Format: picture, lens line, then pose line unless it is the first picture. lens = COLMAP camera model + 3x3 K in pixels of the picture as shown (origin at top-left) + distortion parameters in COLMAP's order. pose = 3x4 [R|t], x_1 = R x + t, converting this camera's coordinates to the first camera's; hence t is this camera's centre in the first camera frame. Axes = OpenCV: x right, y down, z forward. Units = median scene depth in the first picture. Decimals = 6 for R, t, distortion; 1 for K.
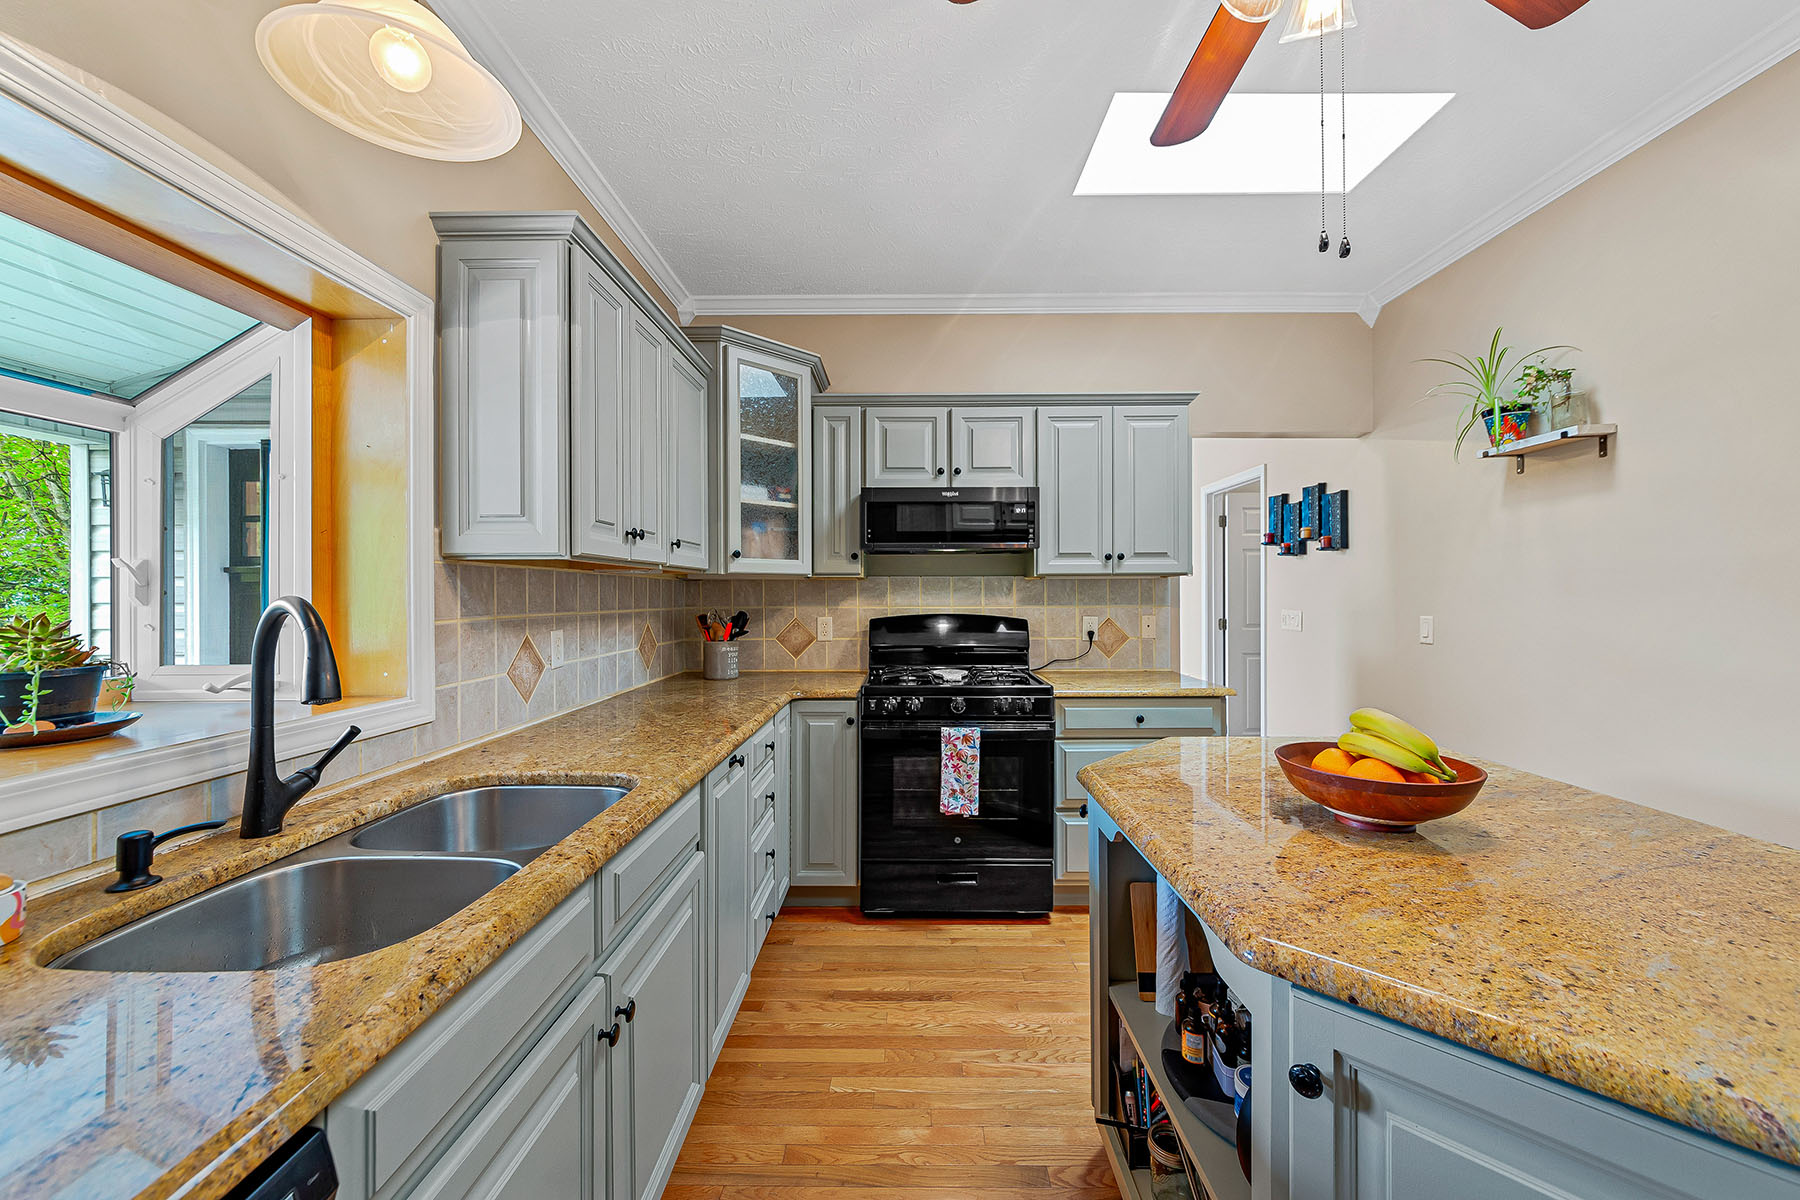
lens RADIAL K [[700.9, 0, 900.3], [0, 700.9, 596.5], [0, 0, 1]] dist [-0.002069, 0.000202]
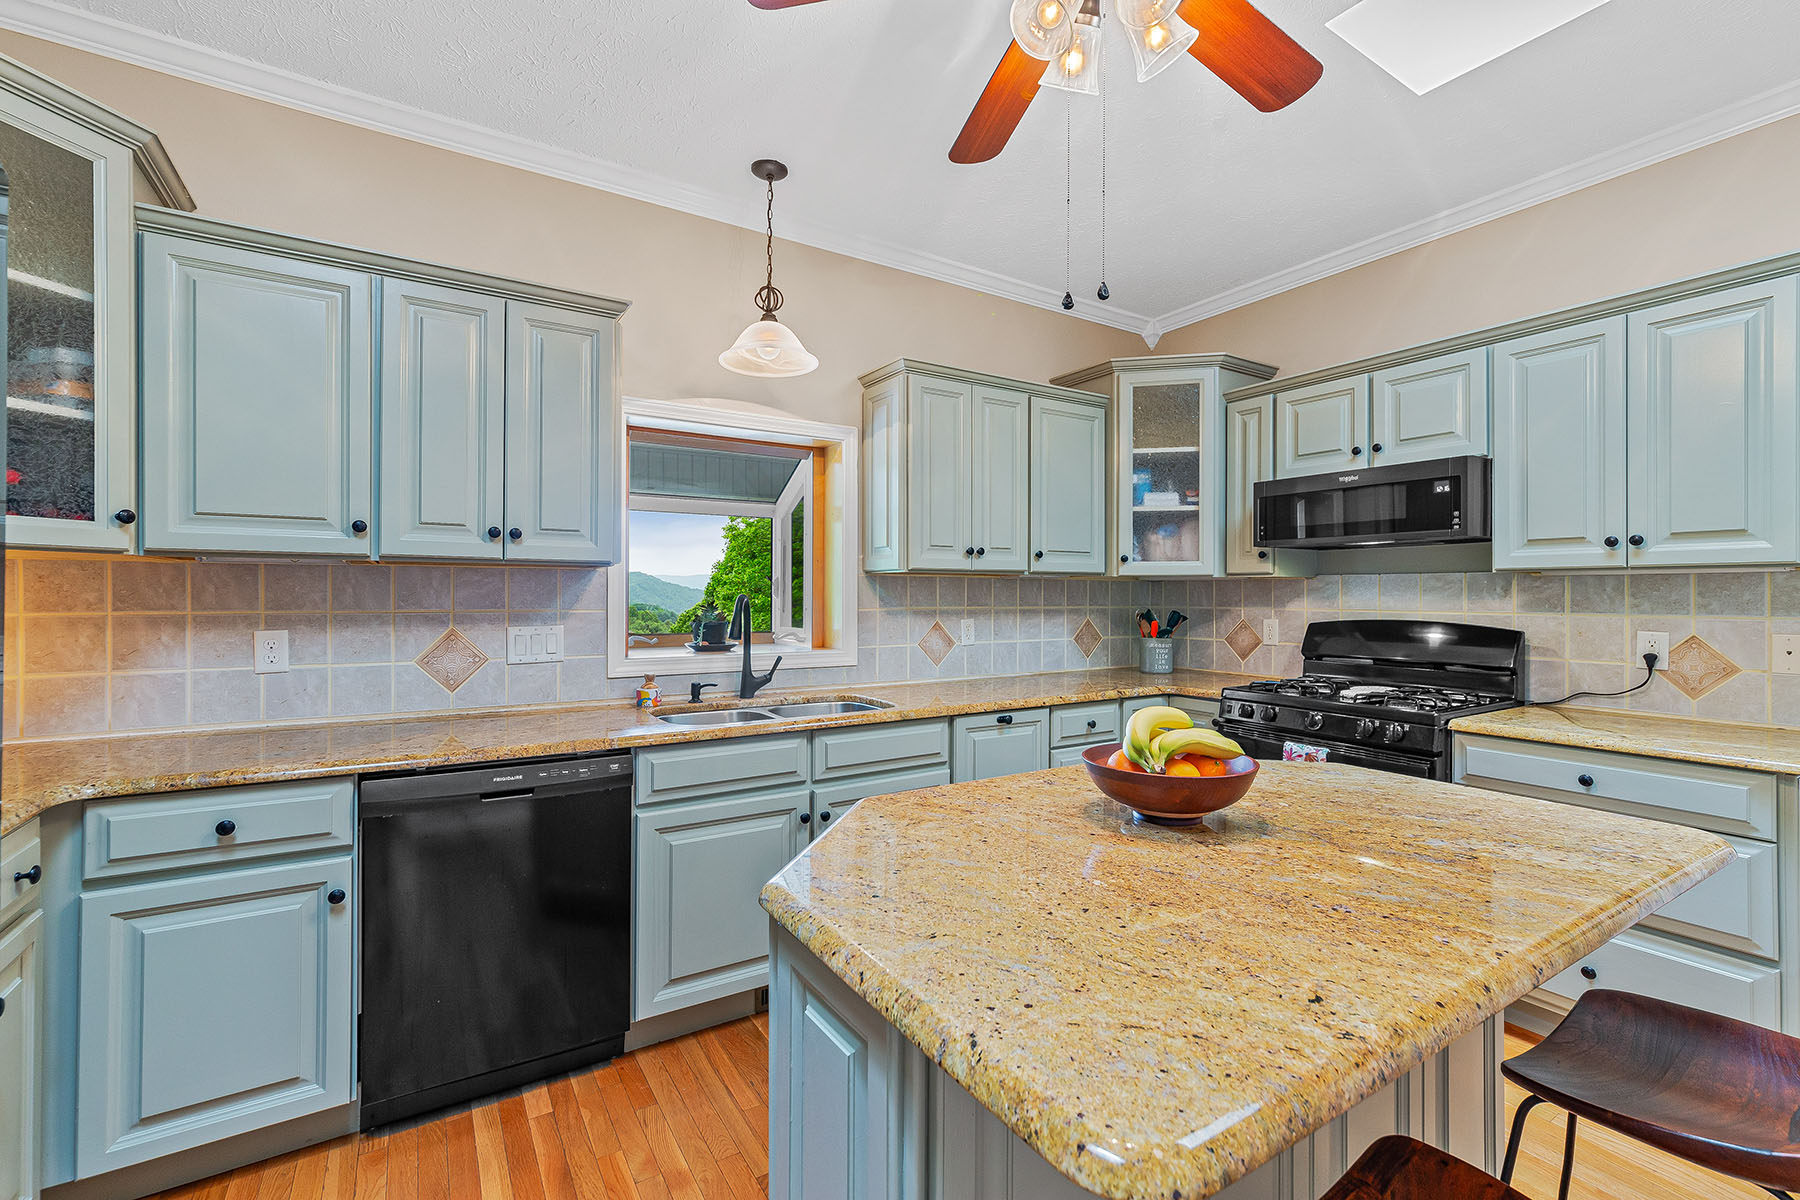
lens RADIAL K [[770.0, 0, 868.7], [0, 770.0, 588.1], [0, 0, 1]] dist [0.000583, 0.000345]
pose [[0.520195, -0.001380, -0.854046, 0.545691], [-0.006932, 0.999959, -0.005838, -0.002851], [0.854019, 0.008957, 0.520164, 0.010093]]
